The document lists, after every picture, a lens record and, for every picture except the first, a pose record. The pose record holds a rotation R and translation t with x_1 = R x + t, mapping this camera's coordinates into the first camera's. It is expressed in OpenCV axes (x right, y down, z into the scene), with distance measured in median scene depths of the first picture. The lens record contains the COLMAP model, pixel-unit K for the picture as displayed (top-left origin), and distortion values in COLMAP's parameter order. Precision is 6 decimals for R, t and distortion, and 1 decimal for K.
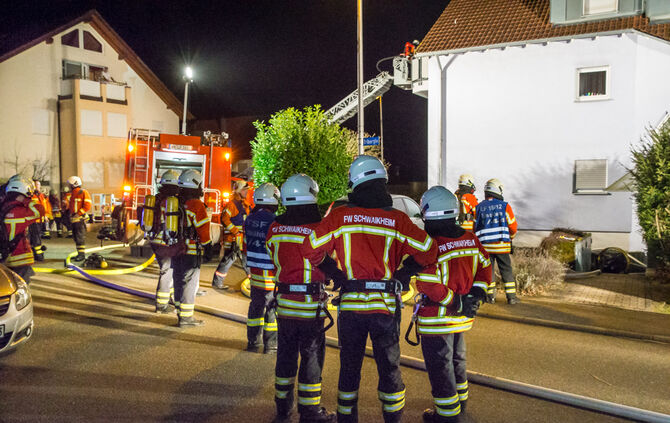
lens RADIAL K [[607.0, 0, 335.0], [0, 607.0, 211.5], [0, 0, 1]] dist [0.009849, 0.016044]
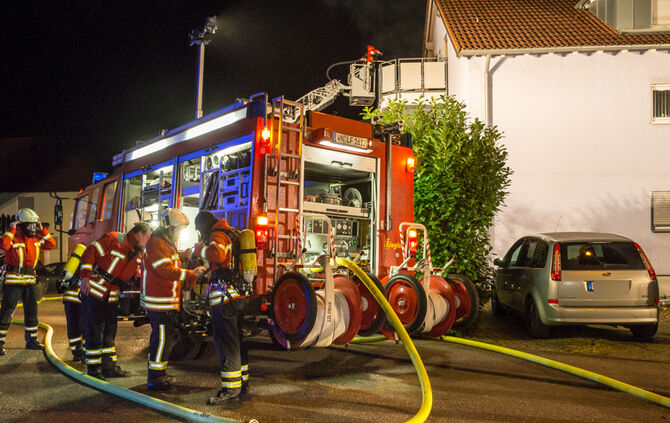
lens RADIAL K [[607.0, 0, 335.0], [0, 607.0, 211.5], [0, 0, 1]] dist [0.009849, 0.016044]
pose [[0.908691, 0.010254, 0.417342, -0.337151], [0.017567, 0.997874, -0.062767, -0.010775], [-0.417099, 0.064367, 0.906579, 0.391837]]
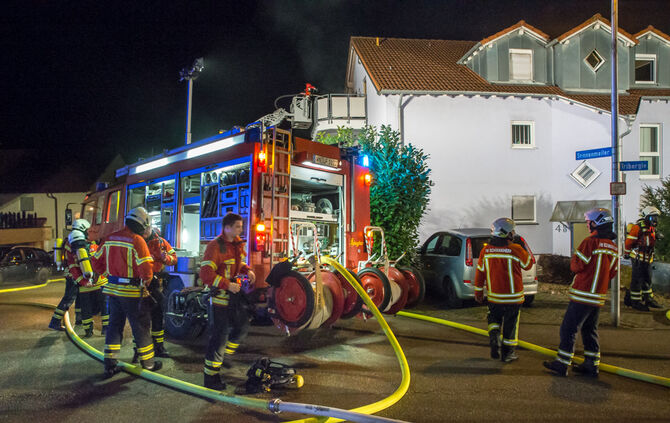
lens RADIAL K [[453.5, 0, 335.0], [0, 453.5, 211.5], [0, 0, 1]] dist [-0.074000, 0.000374]
pose [[0.835579, 0.000445, 0.549371, -0.357863], [0.029719, 0.998499, -0.046012, -0.022198], [-0.548566, 0.054773, 0.834311, 0.429173]]
